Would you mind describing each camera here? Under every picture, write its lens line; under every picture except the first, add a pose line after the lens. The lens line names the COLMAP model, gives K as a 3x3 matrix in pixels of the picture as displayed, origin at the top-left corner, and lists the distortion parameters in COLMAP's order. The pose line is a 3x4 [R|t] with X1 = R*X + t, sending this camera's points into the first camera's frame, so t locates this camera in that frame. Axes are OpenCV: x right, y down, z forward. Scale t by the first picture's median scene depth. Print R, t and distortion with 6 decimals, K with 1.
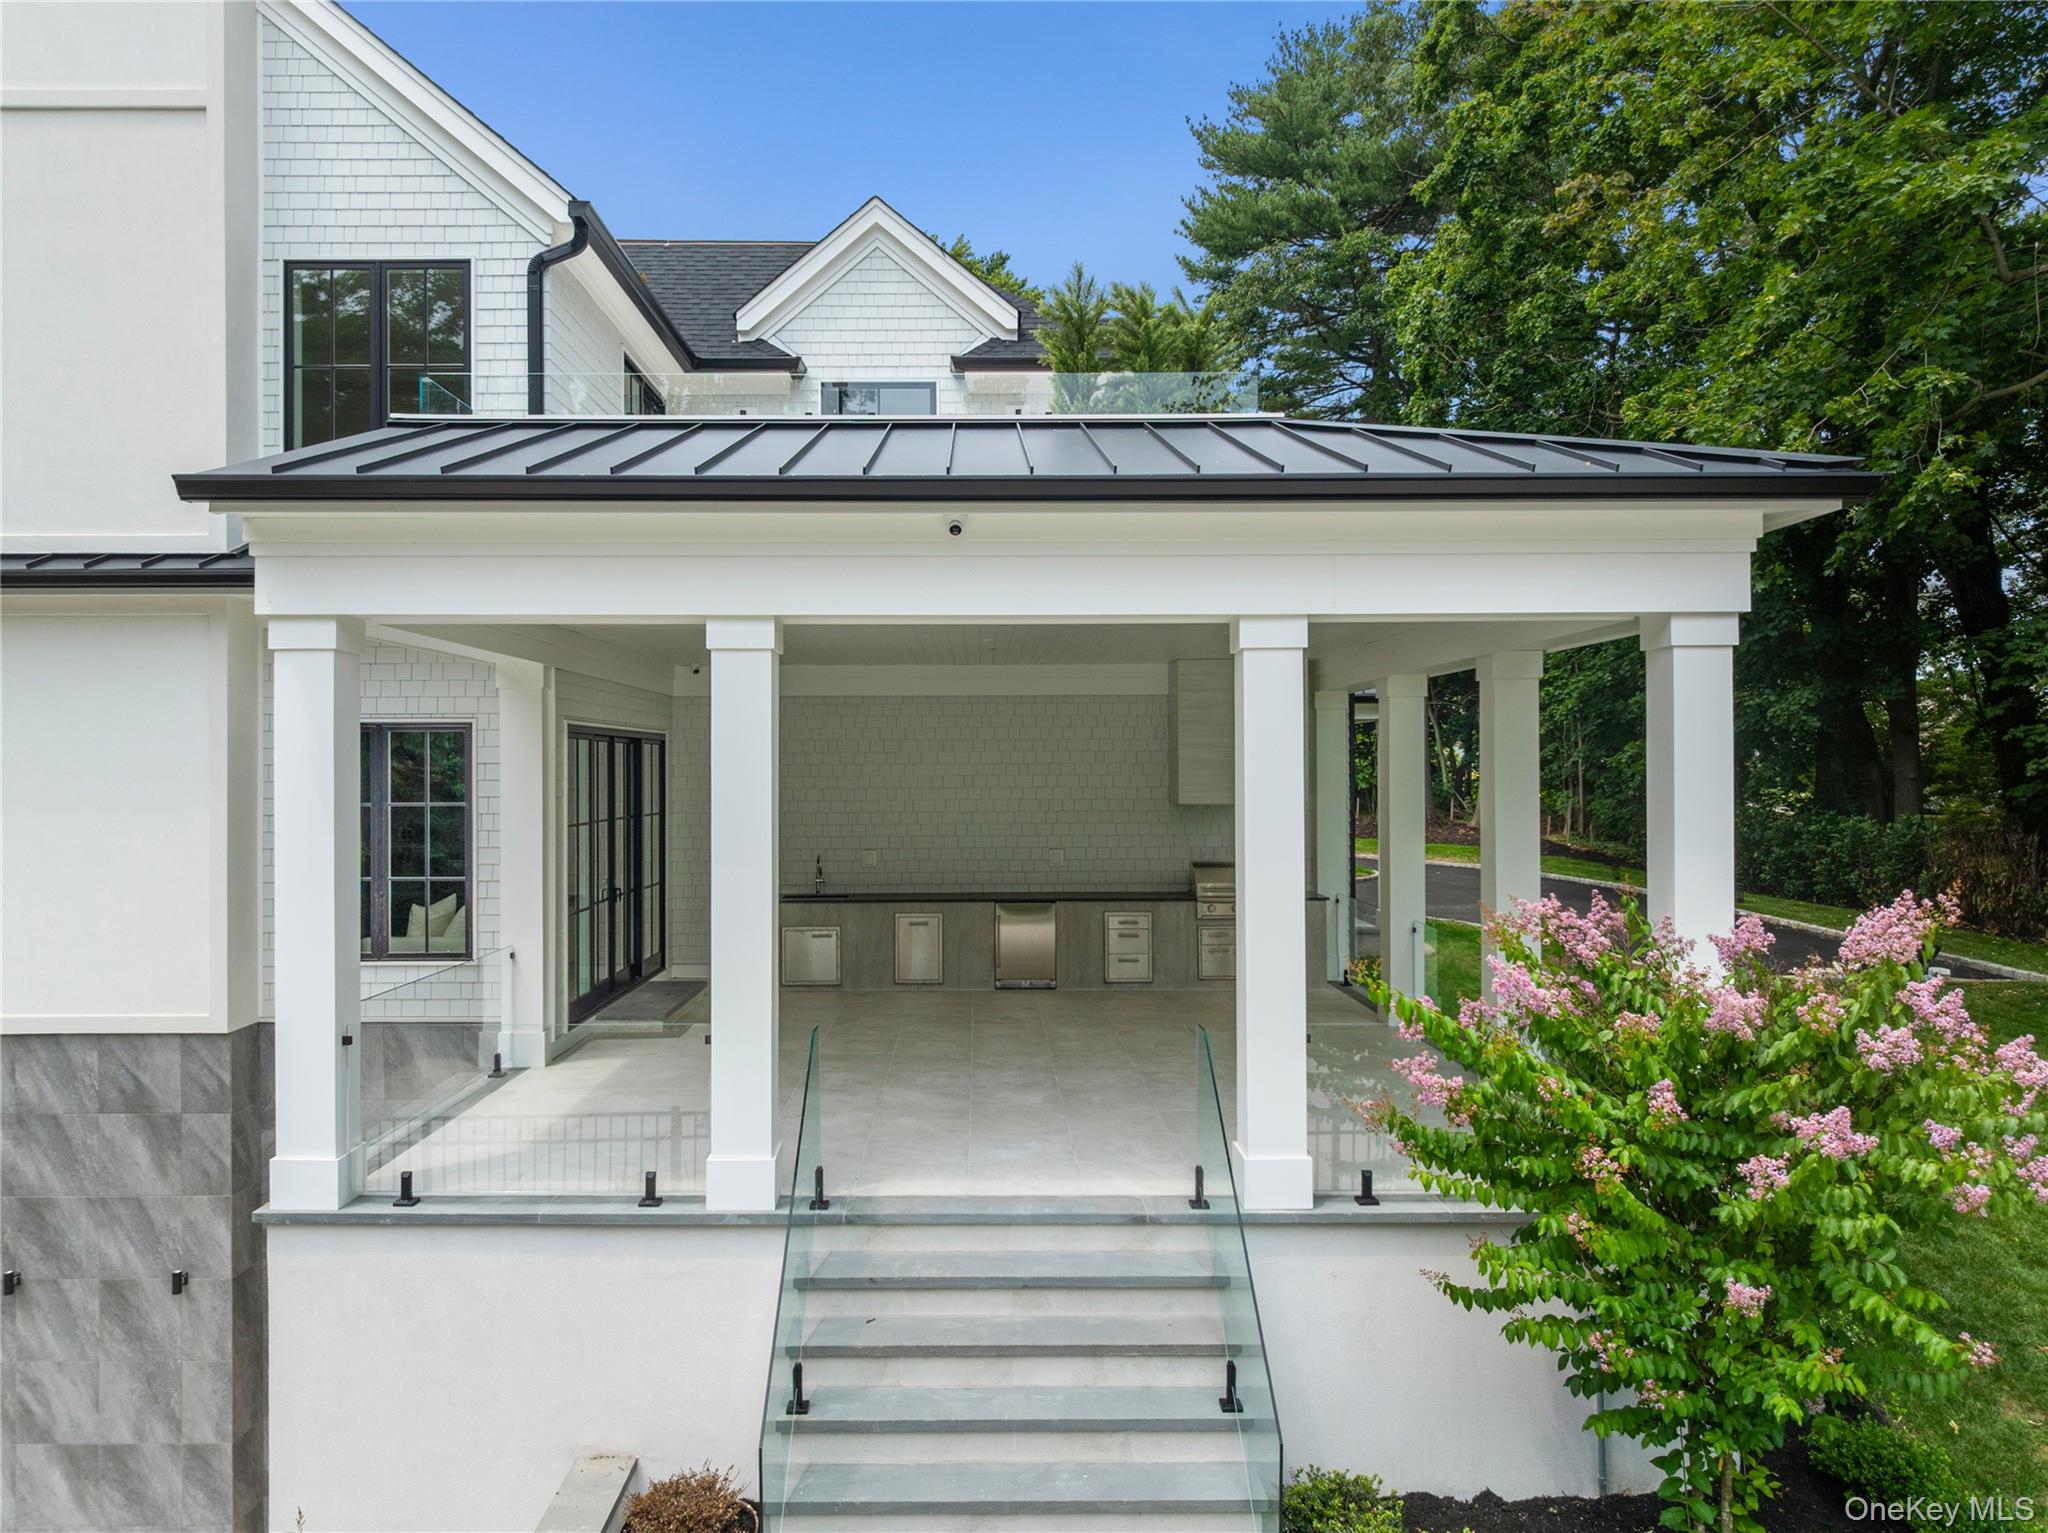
lens RADIAL K [[1444.5, 0, 1024.0], [0, 1444.5, 766.5], [0, 0, 1]] dist [0.003822, 0.004228]
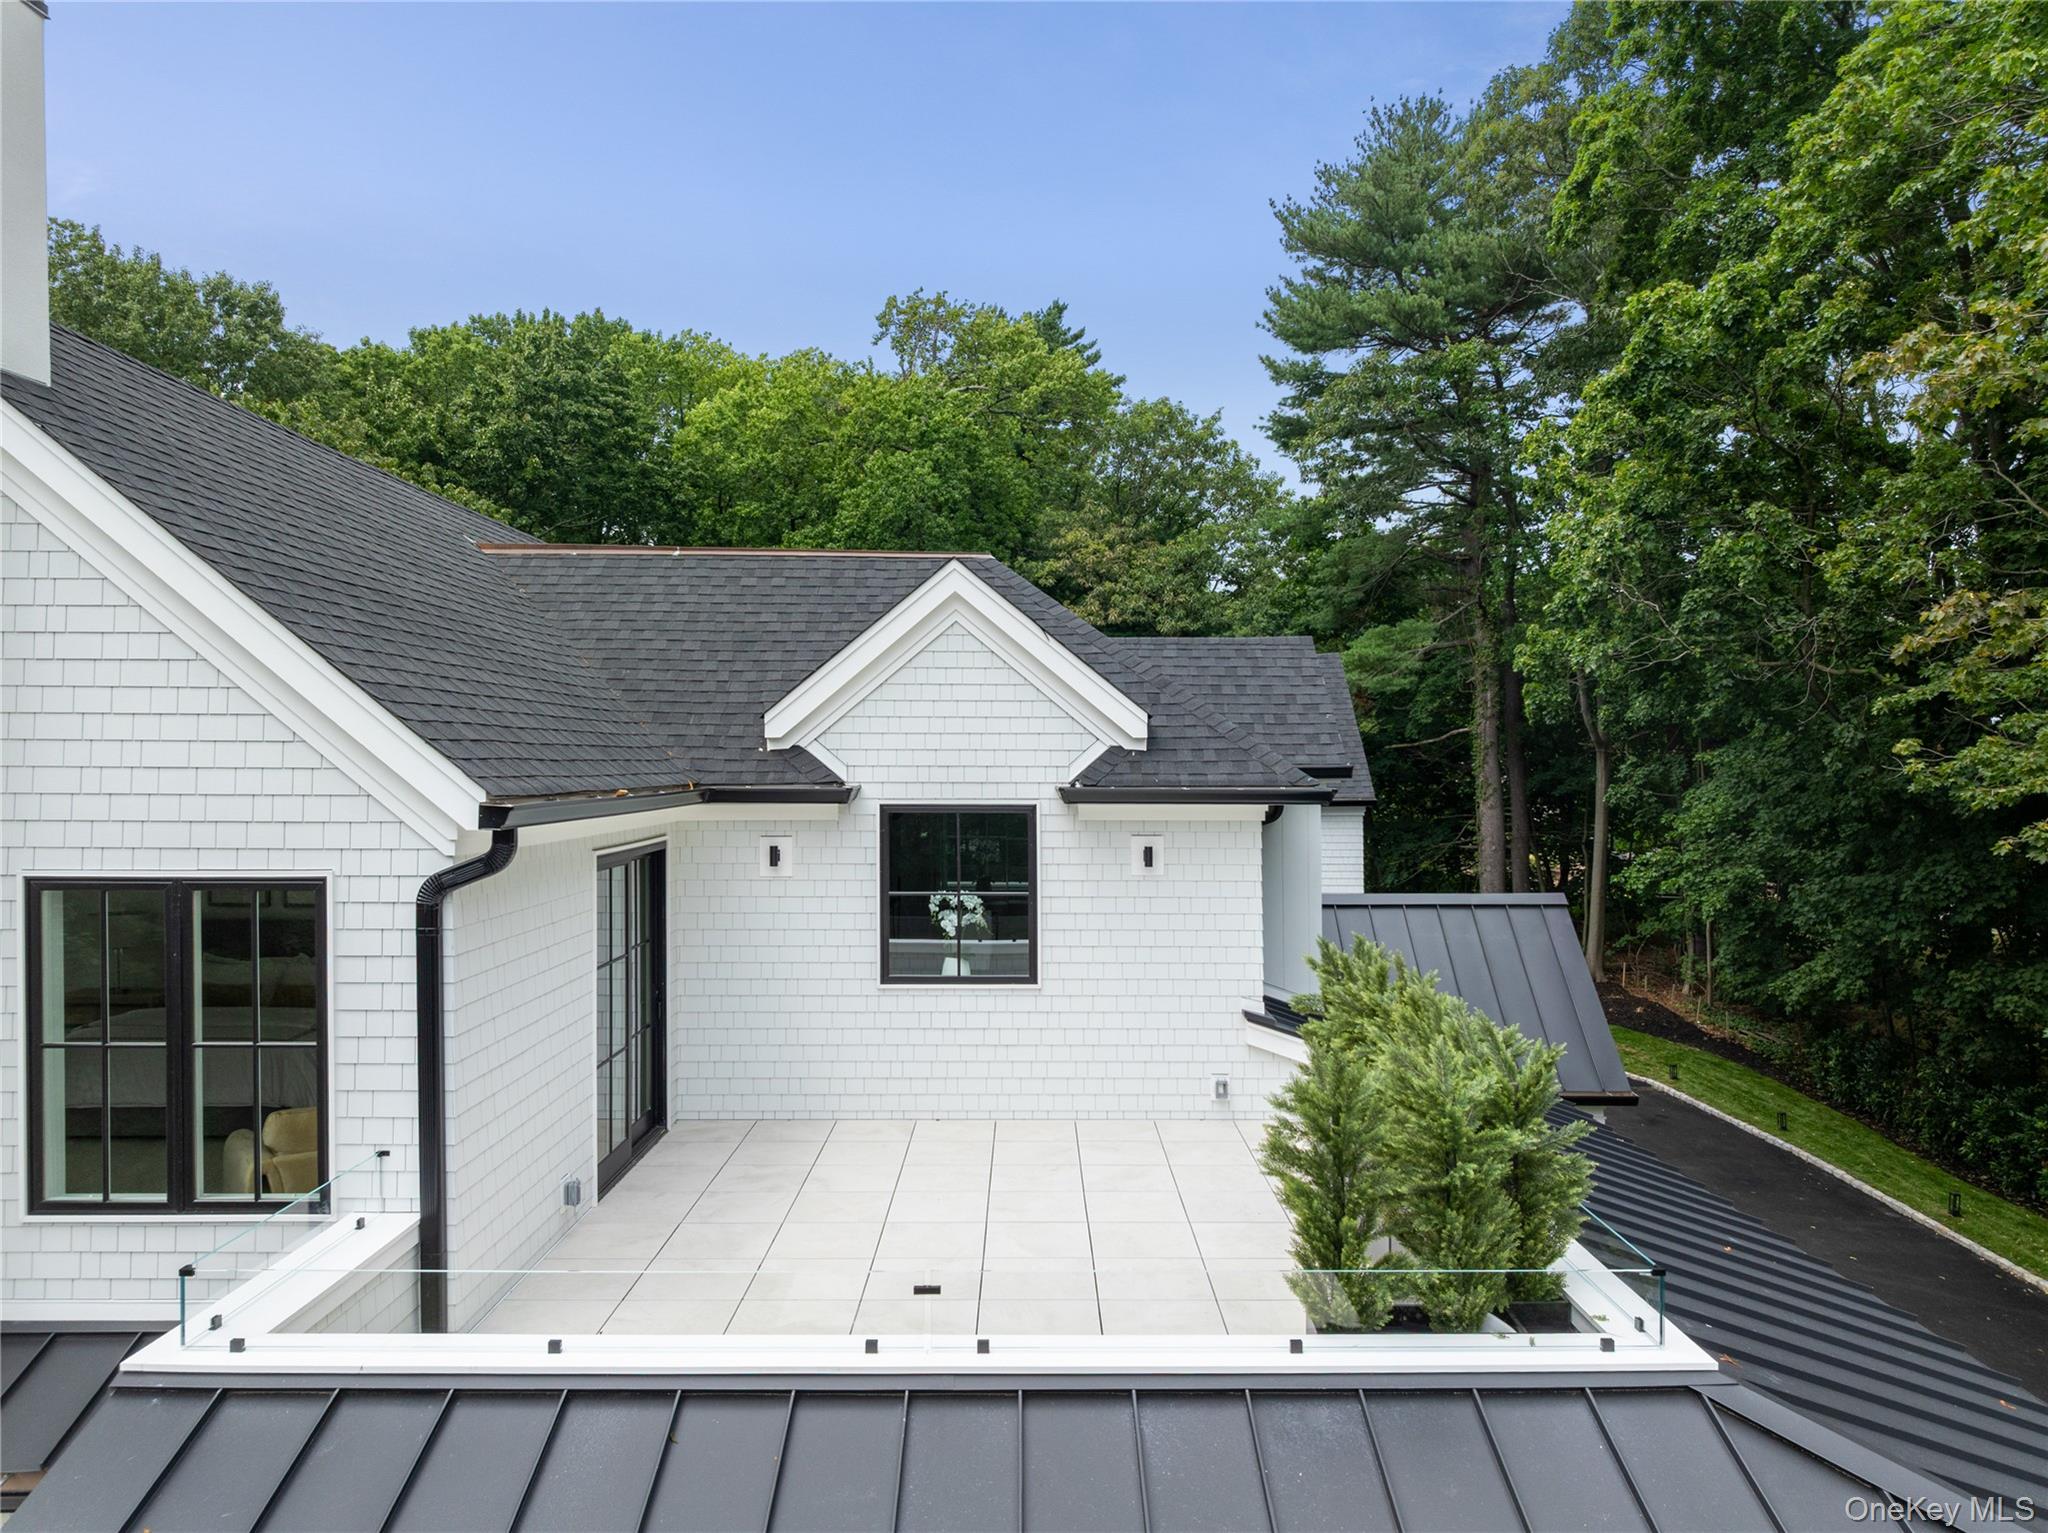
lens RADIAL K [[1419.7, 0, 1093.7], [0, 1419.7, 772.9], [0, 0, 1]] dist [0.010732, 0.000010]
pose [[0.999870, -0.001575, 0.016057, -0.042958], [0.001316, 0.999869, 0.016151, -0.293370], [-0.016080, -0.016128, 0.999741, 0.273087]]
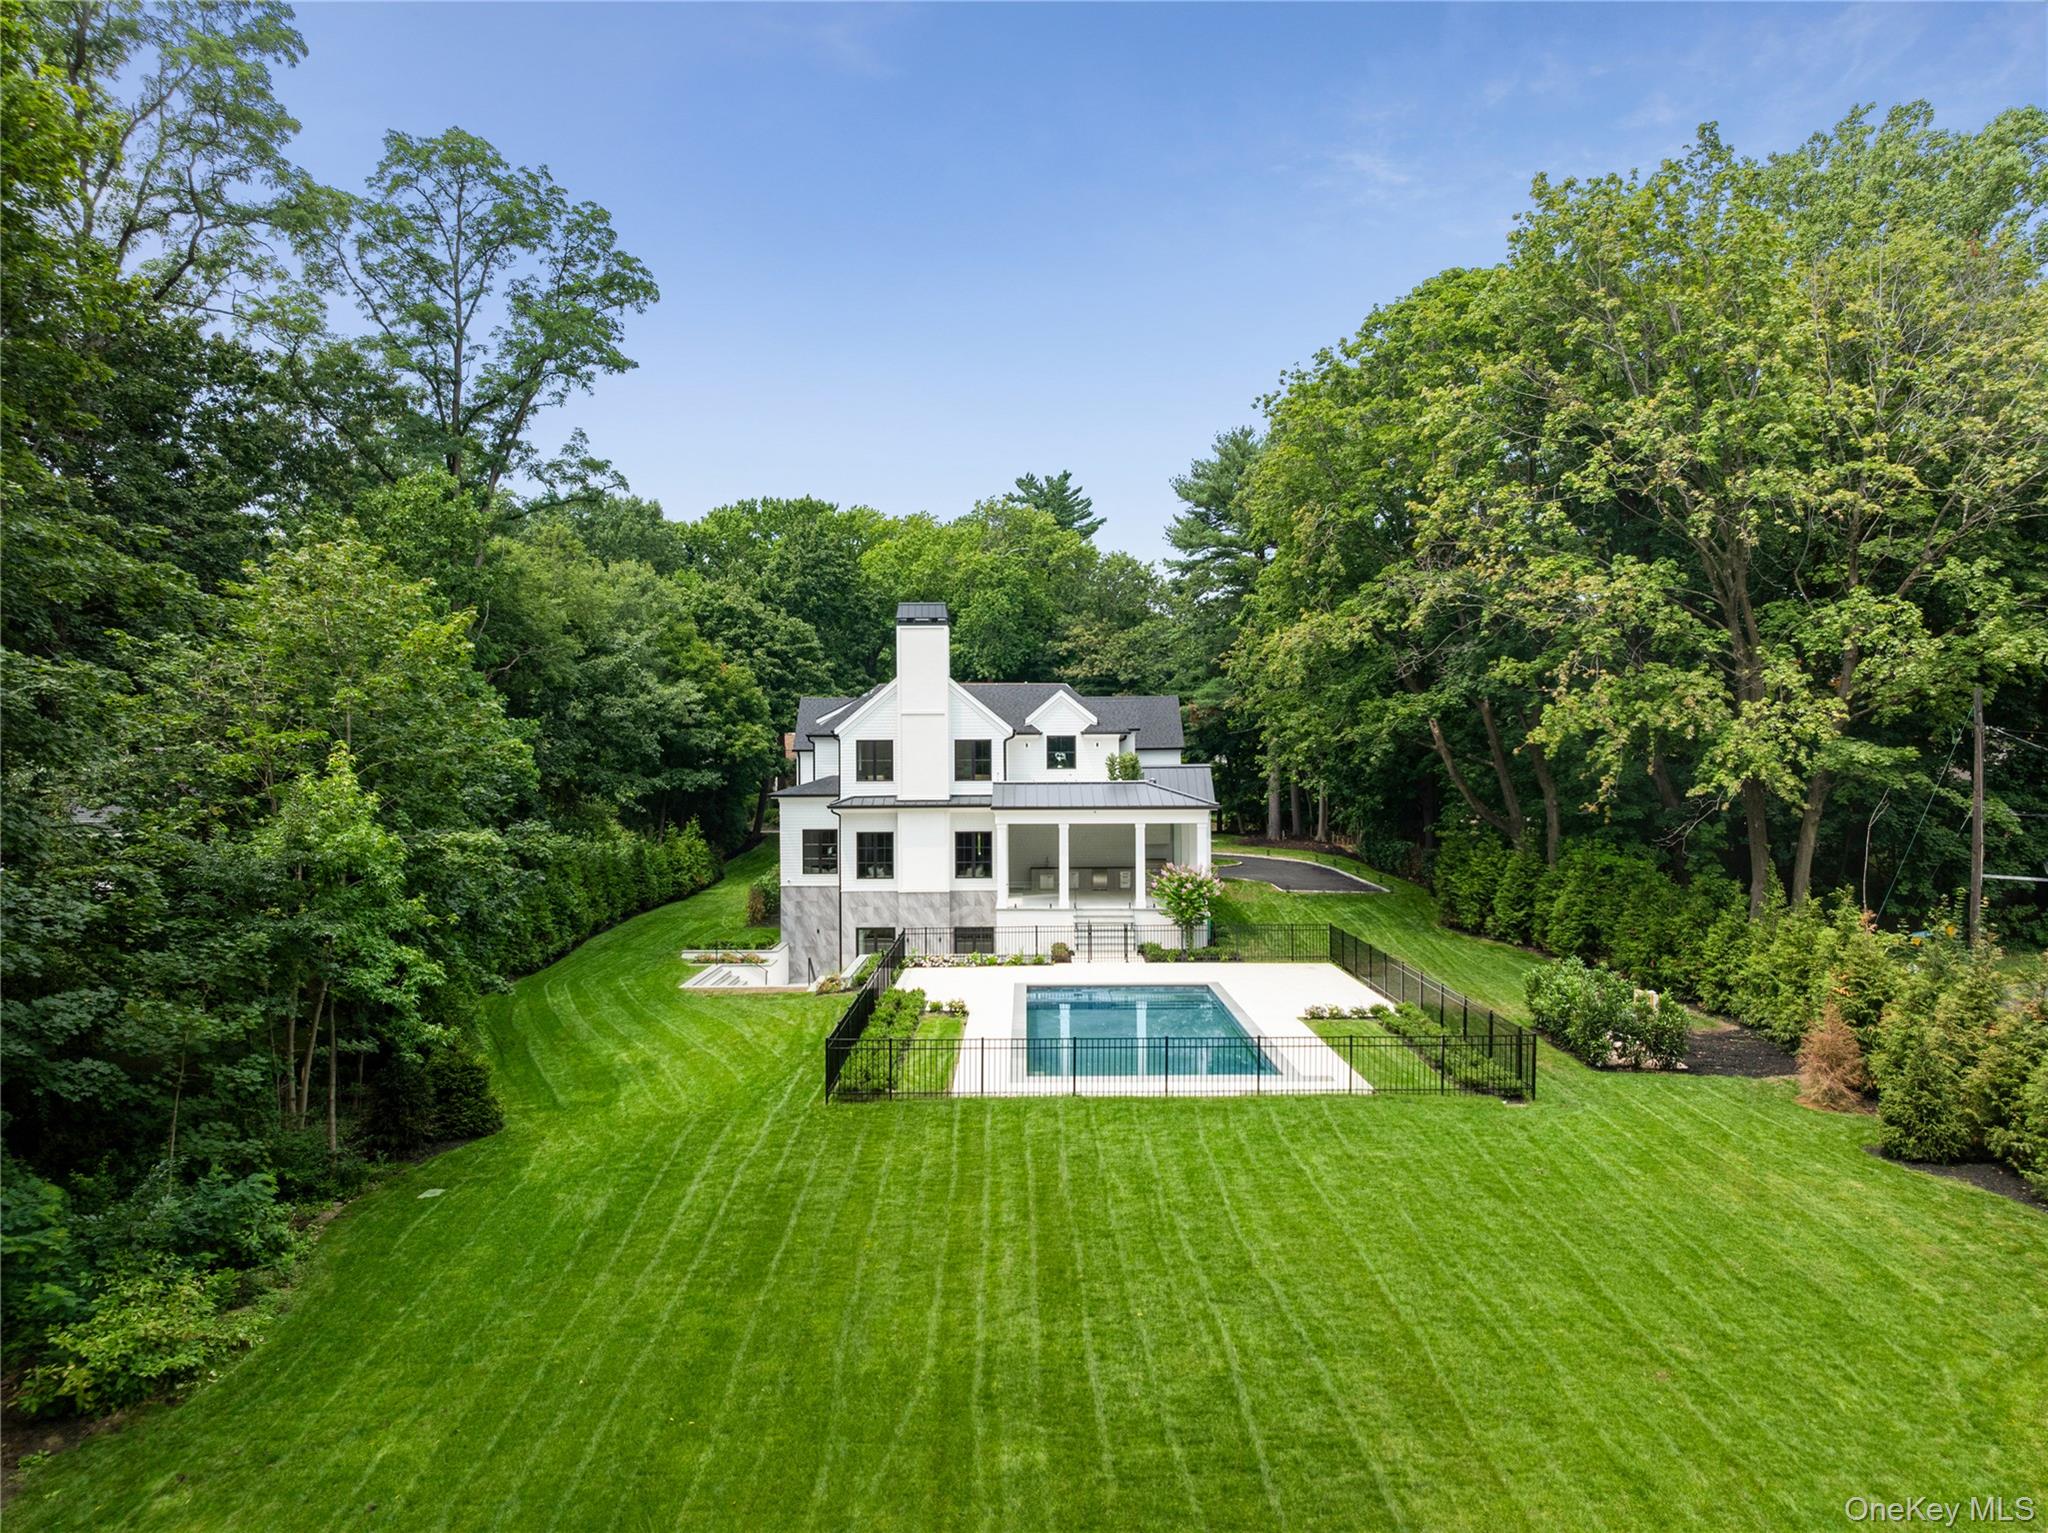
lens RADIAL K [[1444.5, 0, 1024.0], [0, 1444.5, 766.5], [0, 0, 1]] dist [0.003822, 0.004228]
pose [[0.999614, -0.004316, -0.027437, -0.094840], [0.004409, 0.999985, 0.003322, -0.196242], [0.027422, -0.003442, 0.999618, -2.862435]]
